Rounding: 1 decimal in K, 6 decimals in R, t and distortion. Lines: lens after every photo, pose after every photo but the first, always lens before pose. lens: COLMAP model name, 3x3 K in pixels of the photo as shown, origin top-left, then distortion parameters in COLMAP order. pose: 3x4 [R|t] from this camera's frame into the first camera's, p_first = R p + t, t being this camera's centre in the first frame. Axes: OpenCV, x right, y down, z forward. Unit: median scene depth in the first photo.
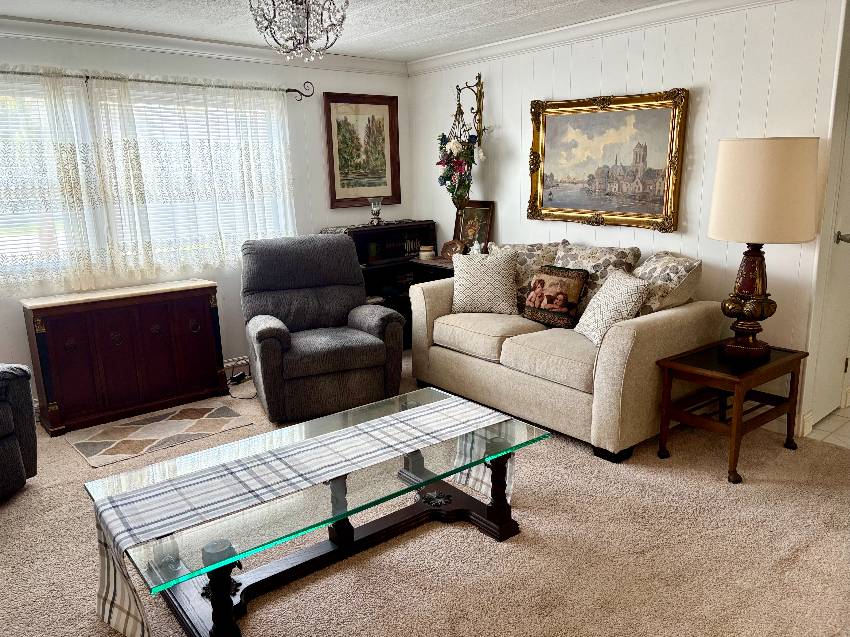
lens RADIAL K [[644.8, 0, 425.2], [0, 644.8, 318.9], [0, 0, 1]] dist [0.009548, -0.031372]
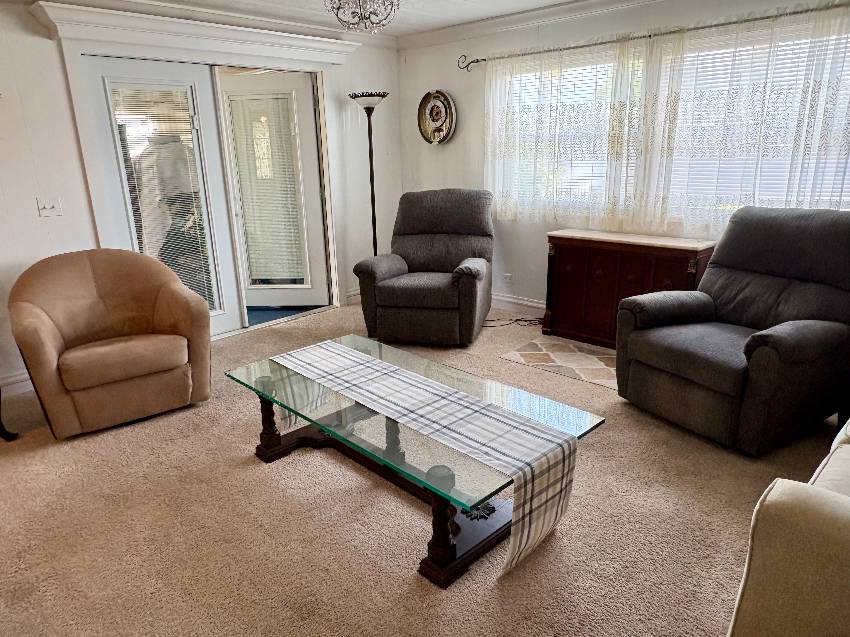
lens RADIAL K [[576.8, 0, 418.9], [0, 576.8, 319.5], [0, 0, 1]] dist [-0.025098, 0.021622]
pose [[0.089525, 0.306016, -0.947808, 0.458976], [-0.190247, 0.939361, 0.285319, -0.119764], [0.977646, 0.154775, 0.142315, 0.519123]]
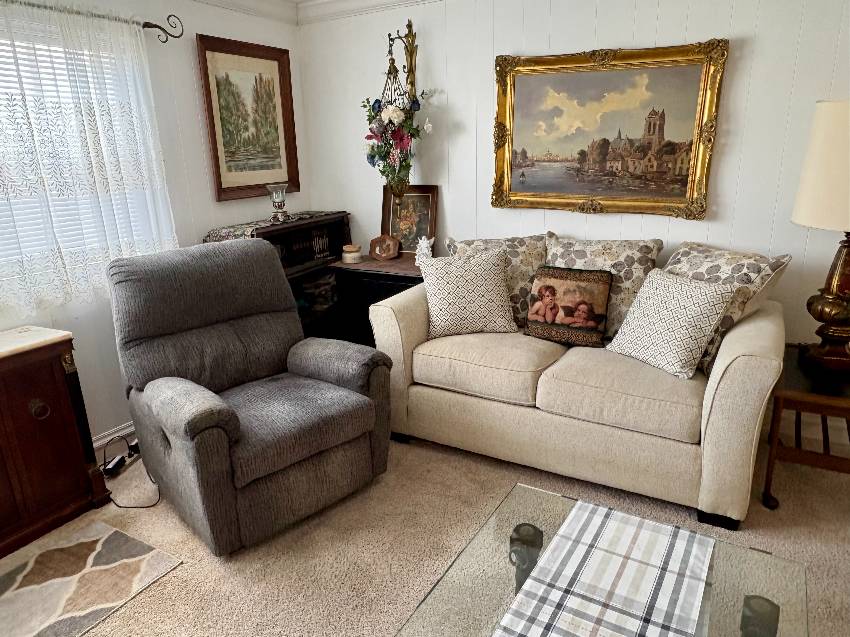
lens RADIAL K [[576.8, 0, 422.3], [0, 576.8, 318.2], [0, 0, 1]] dist [-0.025098, 0.021622]
pose [[0.937398, -0.101455, 0.333154, -0.195729], [0.084630, 0.994311, 0.064671, -0.078317], [-0.337820, -0.032428, 0.940652, 0.386828]]
